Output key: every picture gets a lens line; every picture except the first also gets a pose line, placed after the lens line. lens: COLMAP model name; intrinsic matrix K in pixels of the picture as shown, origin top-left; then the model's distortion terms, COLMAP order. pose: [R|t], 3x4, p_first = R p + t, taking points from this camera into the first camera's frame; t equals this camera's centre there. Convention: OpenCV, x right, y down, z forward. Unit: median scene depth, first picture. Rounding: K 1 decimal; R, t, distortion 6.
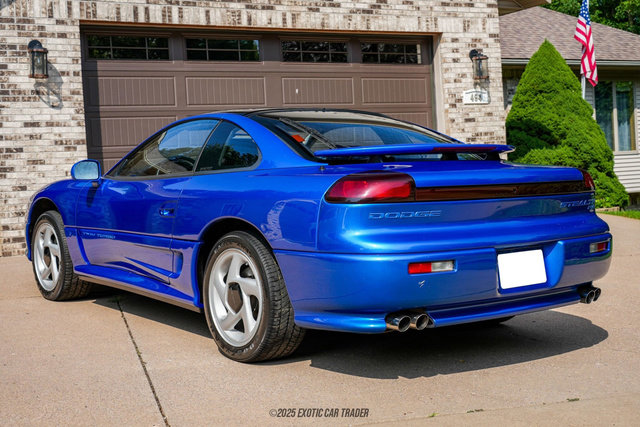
lens RADIAL K [[871.7, 0, 318.9], [0, 871.7, 208.3], [0, 0, 1]] dist [0.018161, 0.000000]
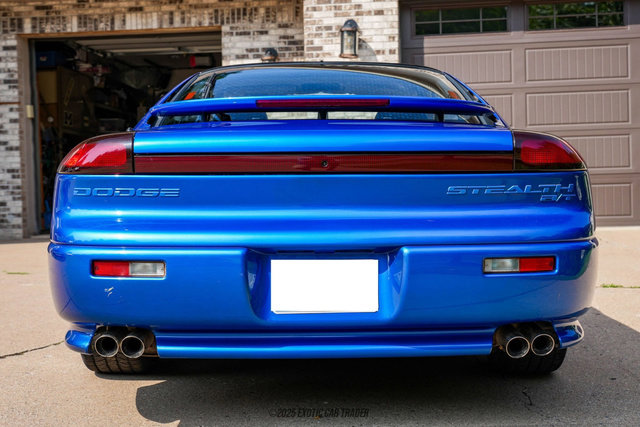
lens RADIAL K [[871.7, 0, 320.3], [0, 871.7, 215.8], [0, 0, 1]] dist [0.018161, 0.000000]
pose [[0.824991, 0.047954, -0.563108, 0.207396], [-0.038155, 0.998846, 0.029162, 0.000169], [0.563856, -0.002573, 0.825869, 0.171781]]
